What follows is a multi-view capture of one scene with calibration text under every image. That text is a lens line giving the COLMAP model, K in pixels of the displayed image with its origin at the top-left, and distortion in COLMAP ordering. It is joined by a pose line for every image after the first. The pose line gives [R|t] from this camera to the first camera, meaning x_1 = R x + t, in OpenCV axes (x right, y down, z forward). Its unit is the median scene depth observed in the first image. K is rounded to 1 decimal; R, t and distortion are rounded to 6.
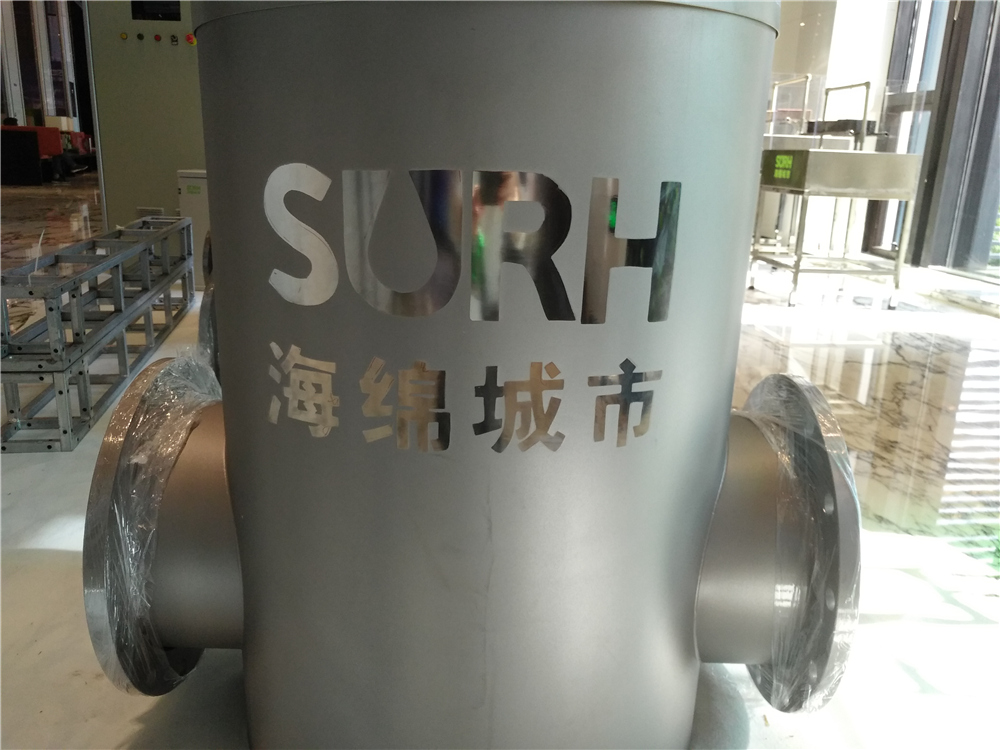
lens RADIAL K [[817.7, 0, 500.0], [0, 817.7, 375.0], [0, 0, 1]] dist [0.000947, -0.008485]
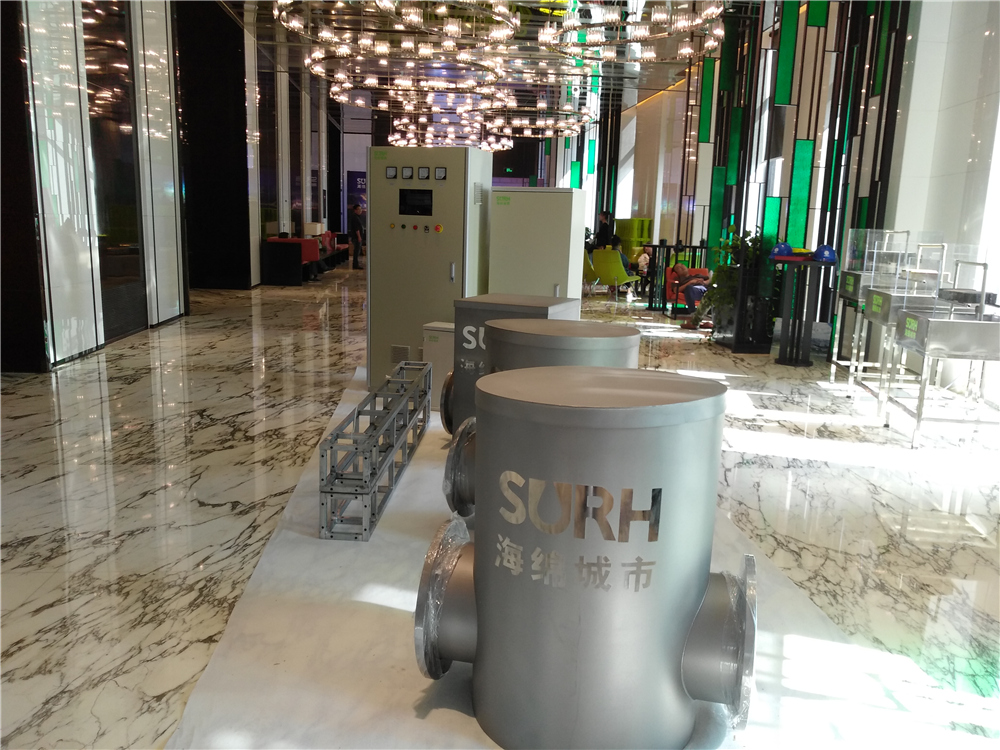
lens RADIAL K [[817.7, 0, 500.0], [0, 817.7, 375.0], [0, 0, 1]] dist [0.000947, -0.008485]
pose [[0.971043, 0.044168, -0.234786, 0.258375], [-0.064059, 0.994911, -0.077775, -0.293347], [0.230156, 0.090564, 0.968931, -1.304334]]
